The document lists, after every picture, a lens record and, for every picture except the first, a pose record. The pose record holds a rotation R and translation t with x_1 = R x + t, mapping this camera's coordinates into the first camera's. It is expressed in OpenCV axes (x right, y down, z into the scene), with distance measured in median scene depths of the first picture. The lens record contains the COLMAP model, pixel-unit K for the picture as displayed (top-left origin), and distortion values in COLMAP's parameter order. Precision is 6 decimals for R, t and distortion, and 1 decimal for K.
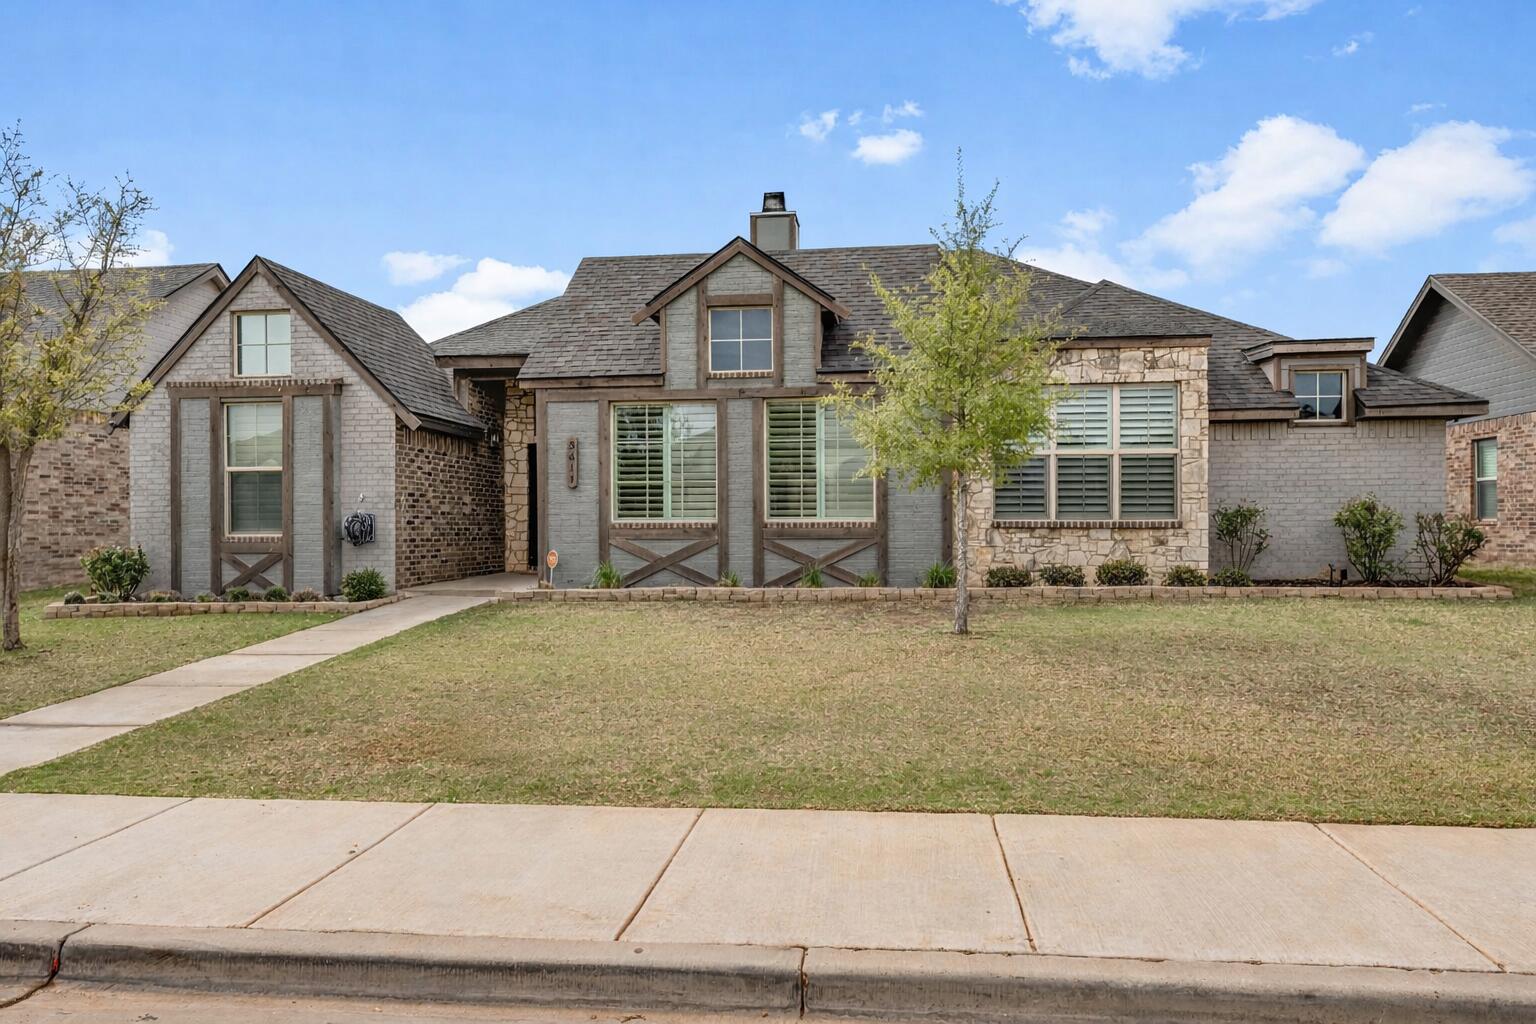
lens RADIAL K [[693.5, 0, 800.0], [0, 693.5, 517.6], [0, 0, 1]] dist [0.008269, 0.001055]
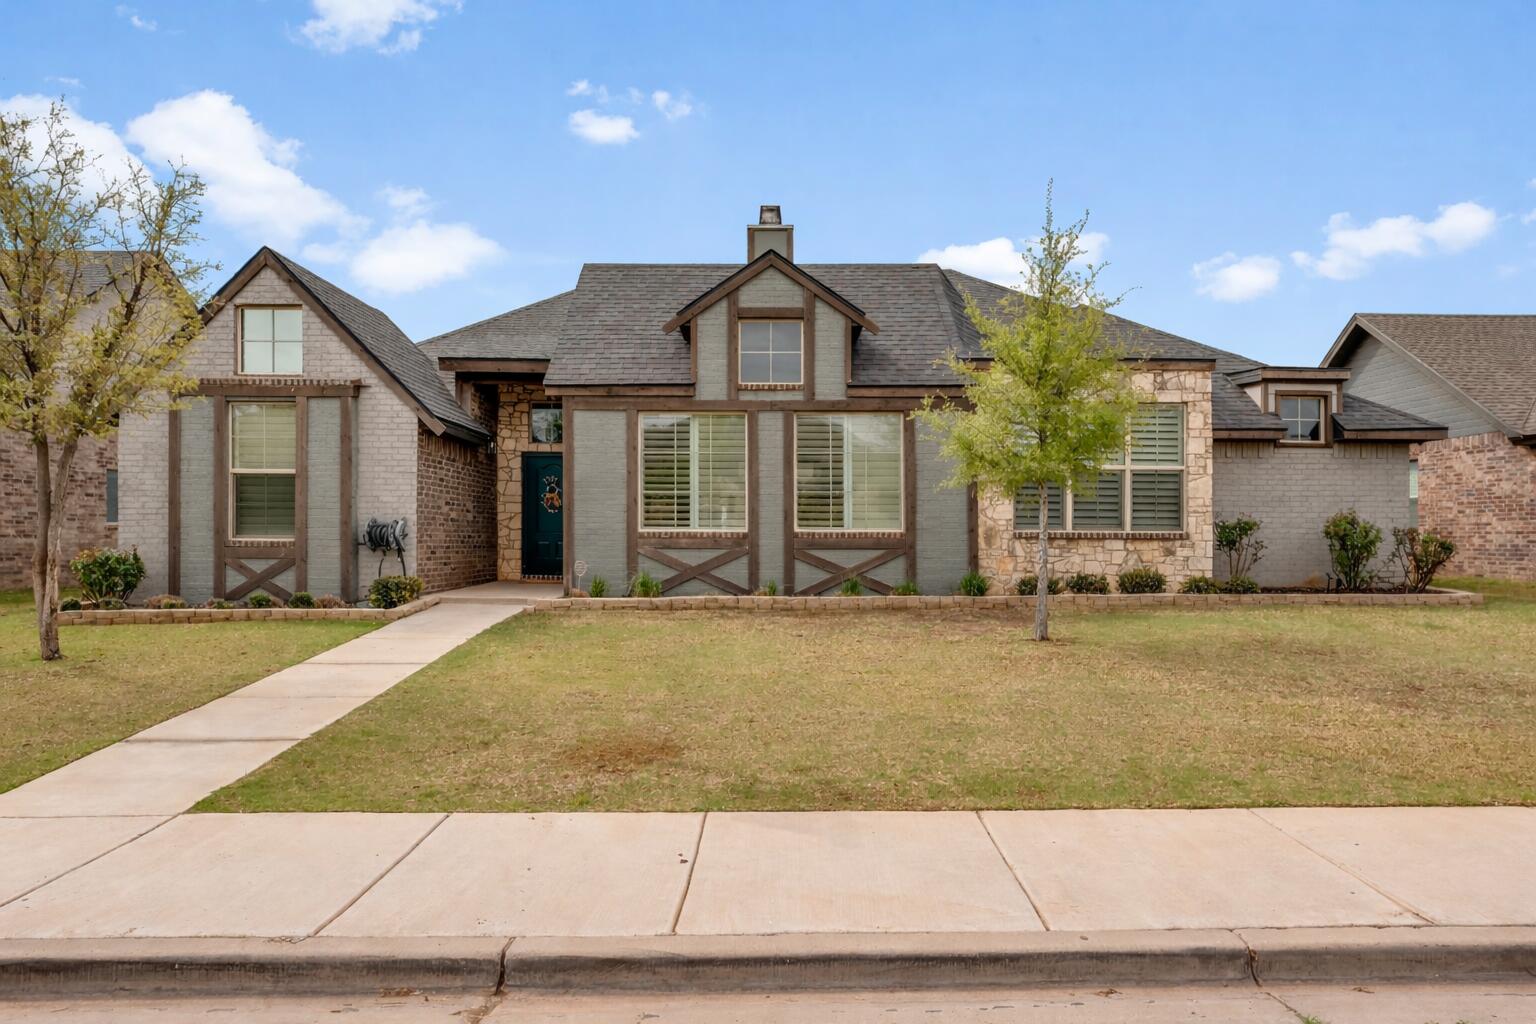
lens RADIAL K [[688.2, 0, 751.1], [0, 688.2, 531.3], [0, 0, 1]] dist [0.009720, -0.000208]
pose [[0.995581, 0.005986, 0.093715, -0.211179], [-0.006506, 0.999965, 0.005247, 0.000997], [-0.093680, -0.005834, 0.995585, 0.001103]]
